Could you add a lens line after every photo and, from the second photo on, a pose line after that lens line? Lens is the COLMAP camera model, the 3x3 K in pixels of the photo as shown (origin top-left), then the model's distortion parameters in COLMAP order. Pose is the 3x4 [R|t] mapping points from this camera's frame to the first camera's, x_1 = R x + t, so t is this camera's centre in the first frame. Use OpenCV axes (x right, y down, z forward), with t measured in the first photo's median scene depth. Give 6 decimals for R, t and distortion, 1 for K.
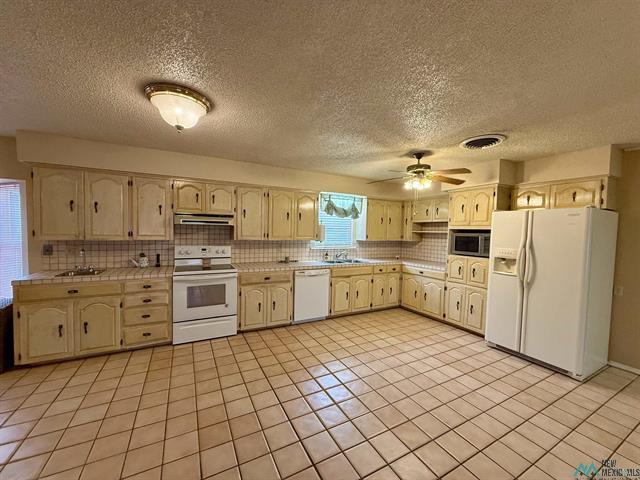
lens RADIAL K [[254.6, 0, 319.1], [0, 254.6, 240.4], [0, 0, 1]] dist [-0.000483, 0.000116]
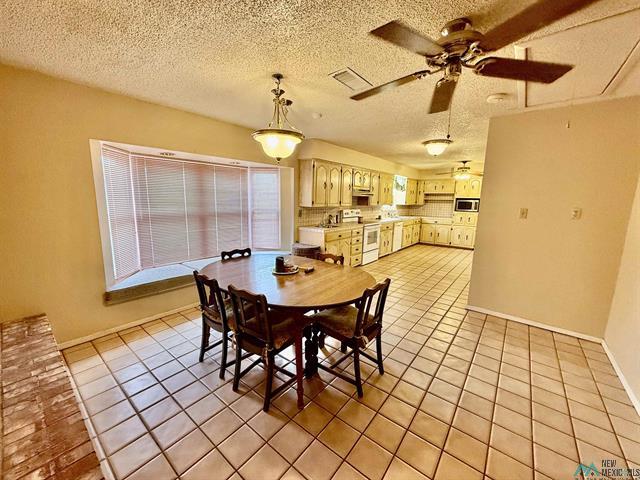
lens RADIAL K [[254.6, 0, 321.7], [0, 254.6, 238.8], [0, 0, 1]] dist [-0.000483, 0.000116]
pose [[0.917319, -0.068600, 0.392198, -1.170625], [0.018915, 0.991441, 0.129174, -0.005786], [-0.397703, -0.111076, 0.910766, -0.369851]]
